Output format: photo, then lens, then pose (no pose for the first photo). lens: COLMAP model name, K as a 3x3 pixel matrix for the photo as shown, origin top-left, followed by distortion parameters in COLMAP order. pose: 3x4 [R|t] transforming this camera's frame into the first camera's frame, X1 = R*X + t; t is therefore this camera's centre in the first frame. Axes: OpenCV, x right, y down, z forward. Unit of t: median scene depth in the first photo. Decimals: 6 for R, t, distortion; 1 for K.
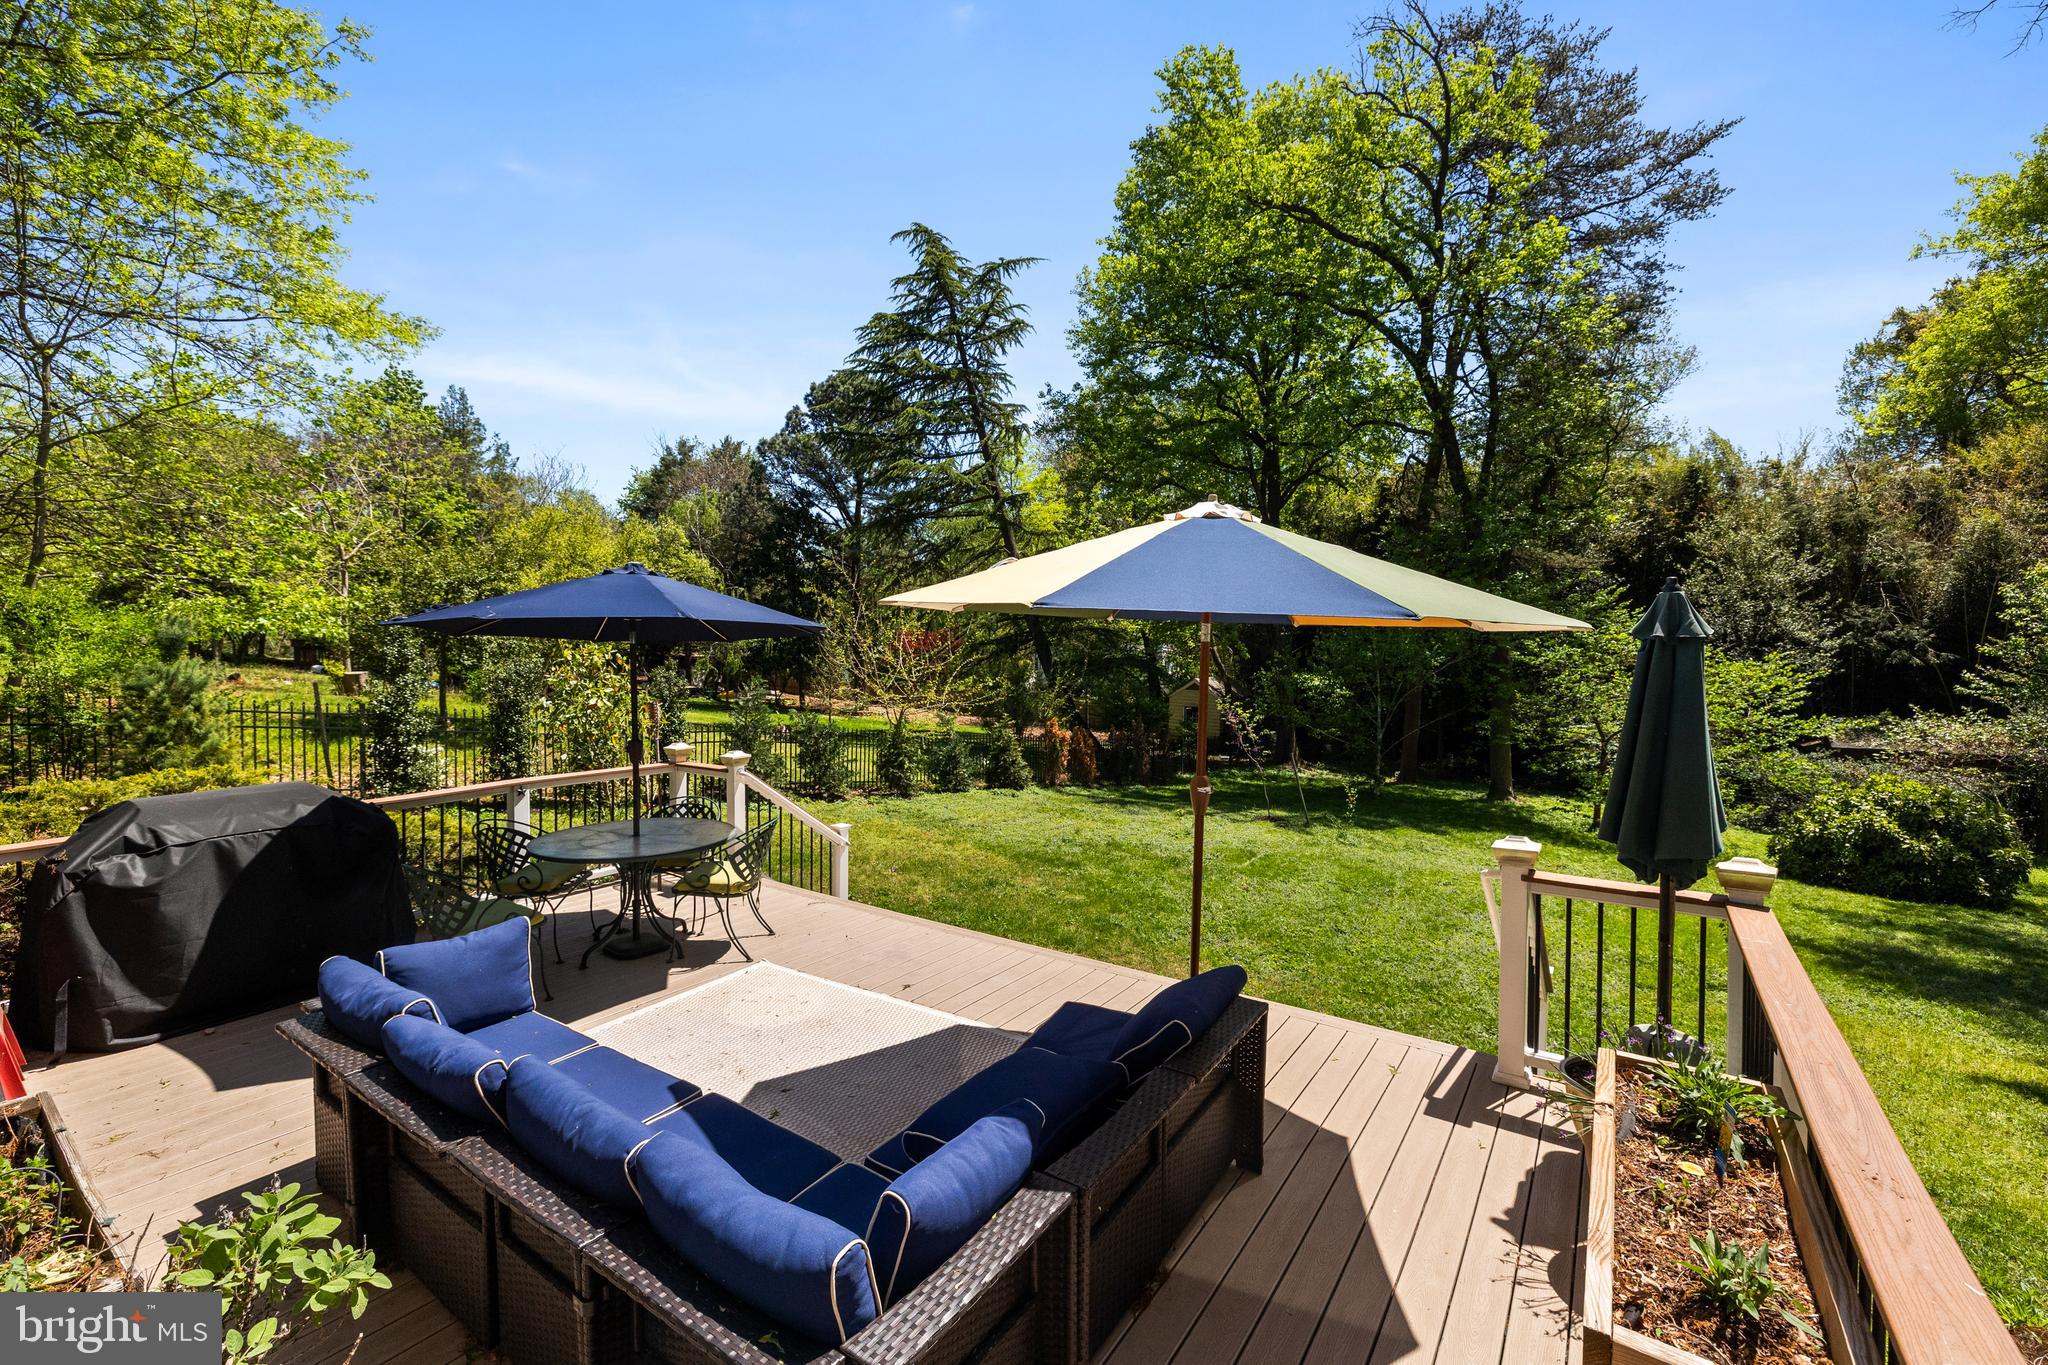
lens RADIAL K [[858.0, 0, 1015.6], [0, 858.0, 669.8], [0, 0, 1]] dist [0.002644, 0.000707]
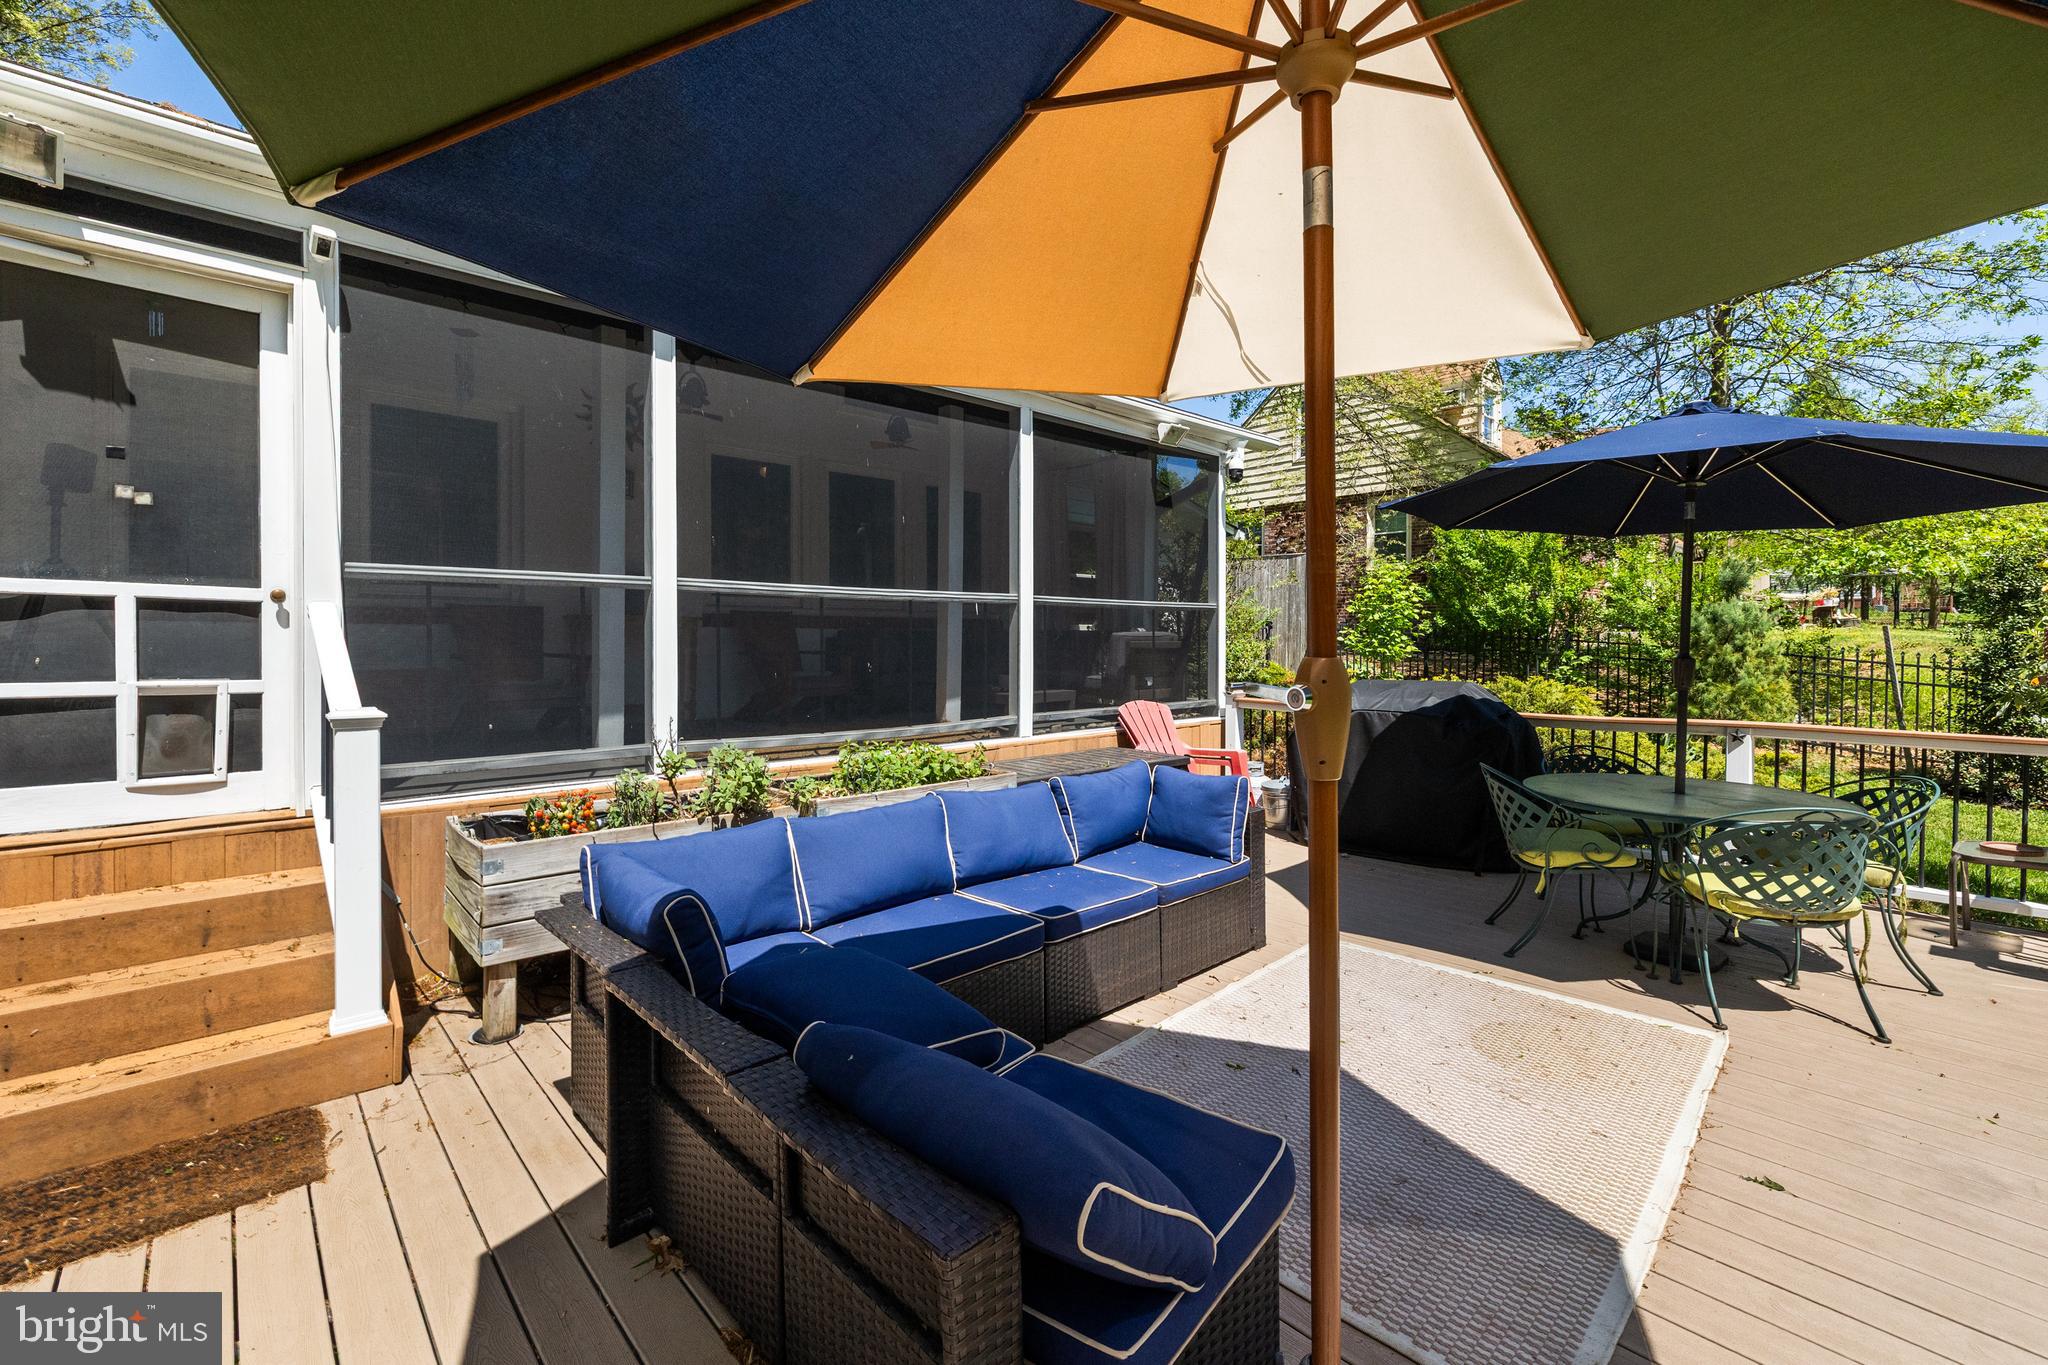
lens RADIAL K [[858.0, 0, 1015.6], [0, 858.0, 669.8], [0, 0, 1]] dist [0.002644, 0.000707]
pose [[-0.213585, 0.035641, -0.976274, 0.057515], [-0.024685, 0.998818, 0.041865, 0.012808], [0.976613, 0.033041, -0.212453, 0.101859]]
